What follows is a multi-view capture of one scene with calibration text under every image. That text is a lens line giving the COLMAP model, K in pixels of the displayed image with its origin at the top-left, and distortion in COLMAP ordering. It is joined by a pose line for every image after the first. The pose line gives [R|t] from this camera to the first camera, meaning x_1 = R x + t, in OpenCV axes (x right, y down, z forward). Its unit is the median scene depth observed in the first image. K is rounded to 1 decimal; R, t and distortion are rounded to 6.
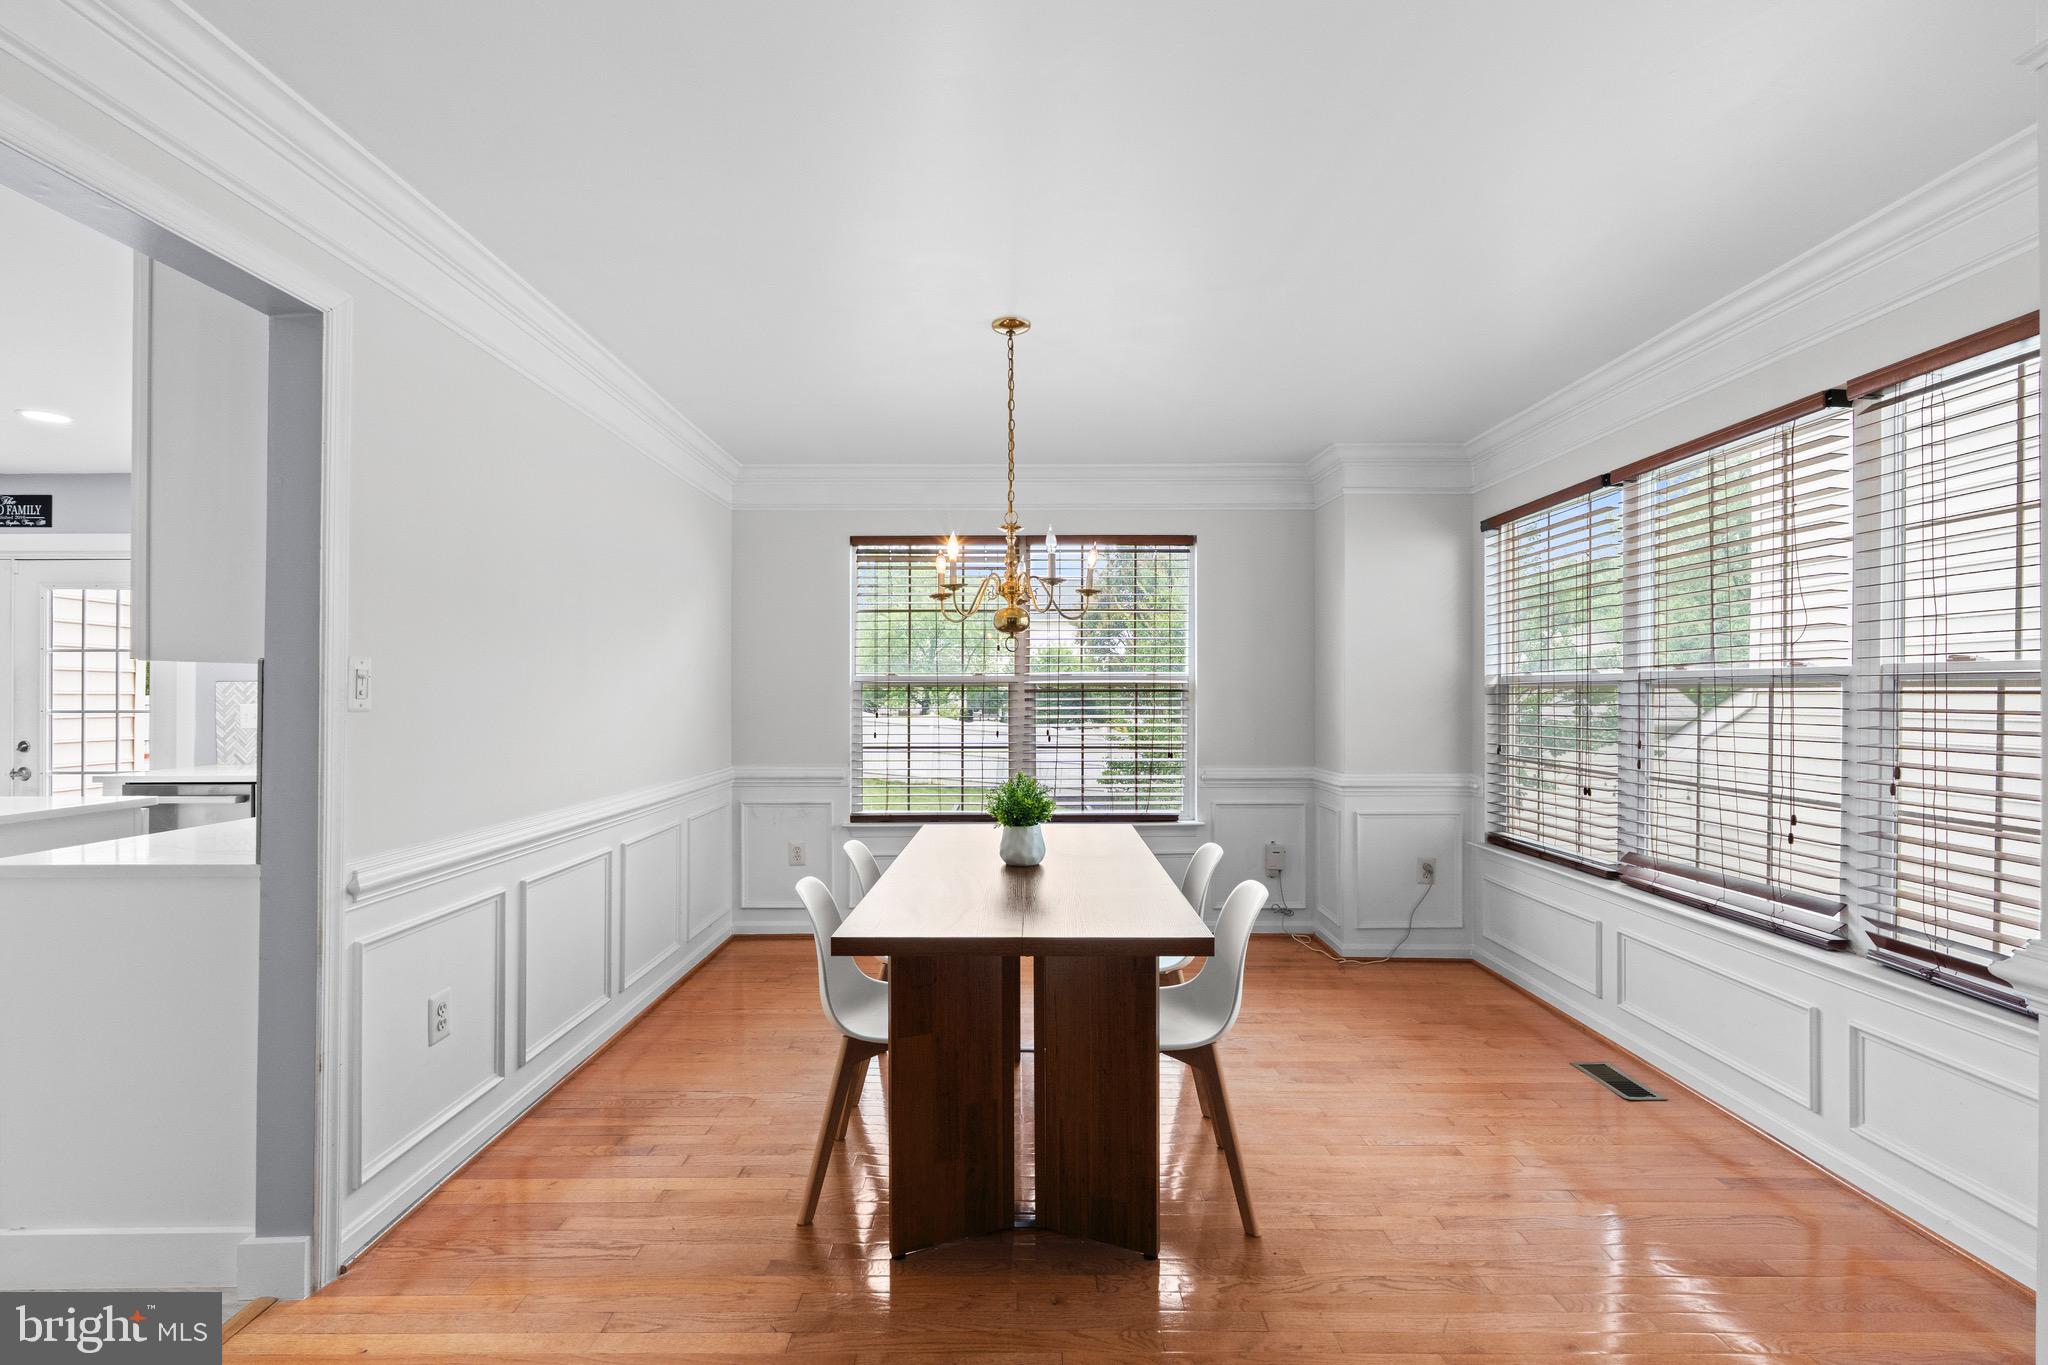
lens RADIAL K [[918.8, 0, 1024.0], [0, 918.8, 682.5], [0, 0, 1]] dist [-0.003363, 0.000434]
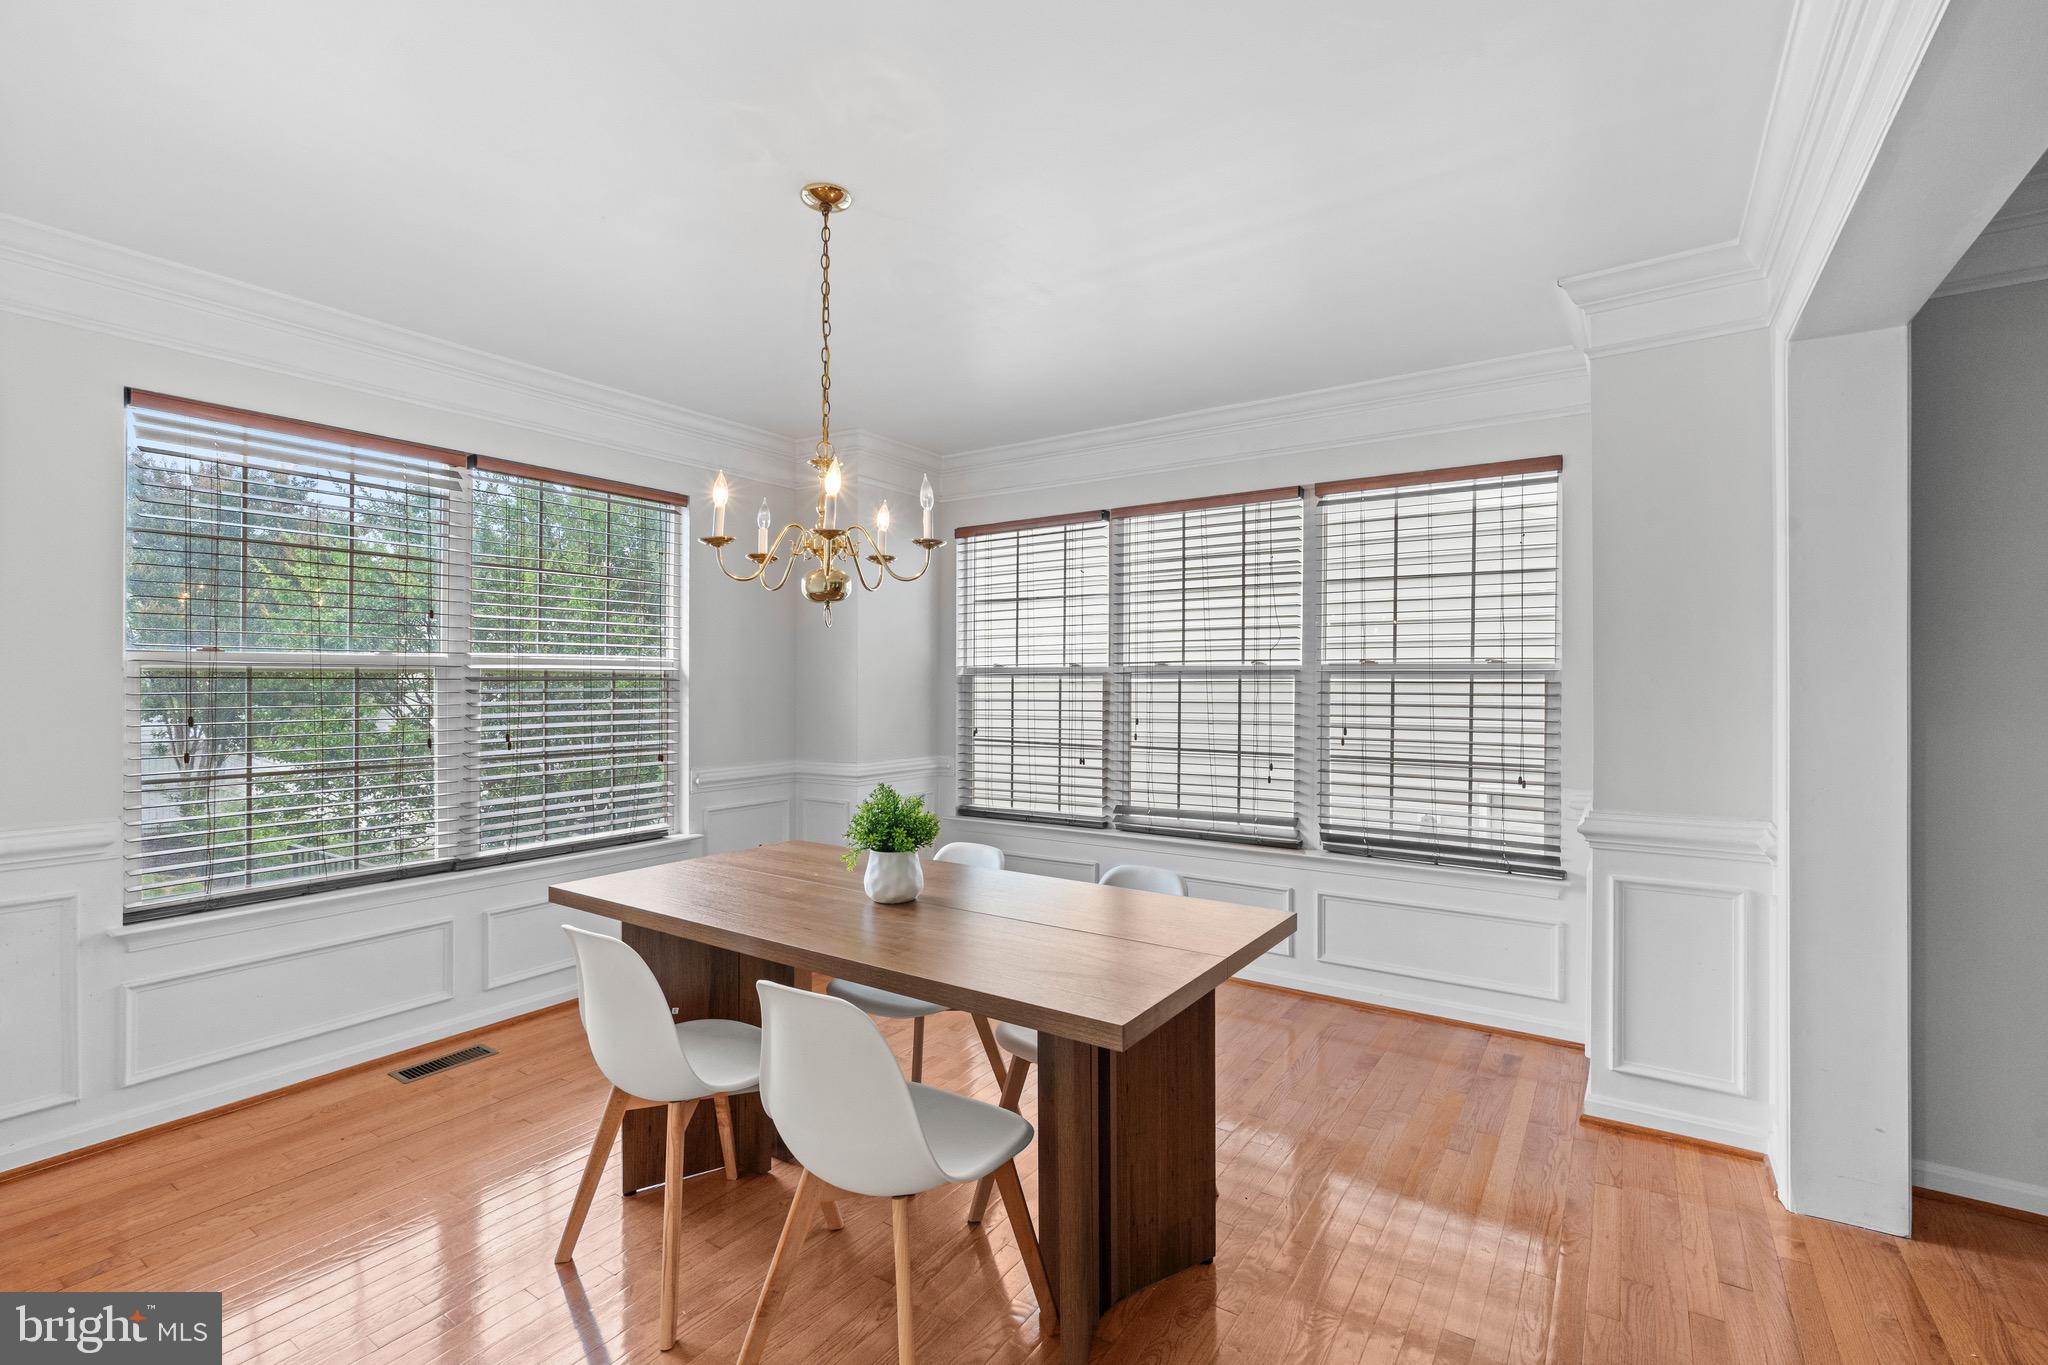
lens RADIAL K [[916.4, 0, 1022.0], [0, 916.4, 669.0], [0, 0, 1]] dist [0.000040, 0.000106]
pose [[0.549474, 0.012246, 0.835421, -0.392177], [-0.010036, 0.999917, -0.008056, 0.003381], [-0.835450, -0.003958, 0.549552, 0.316768]]
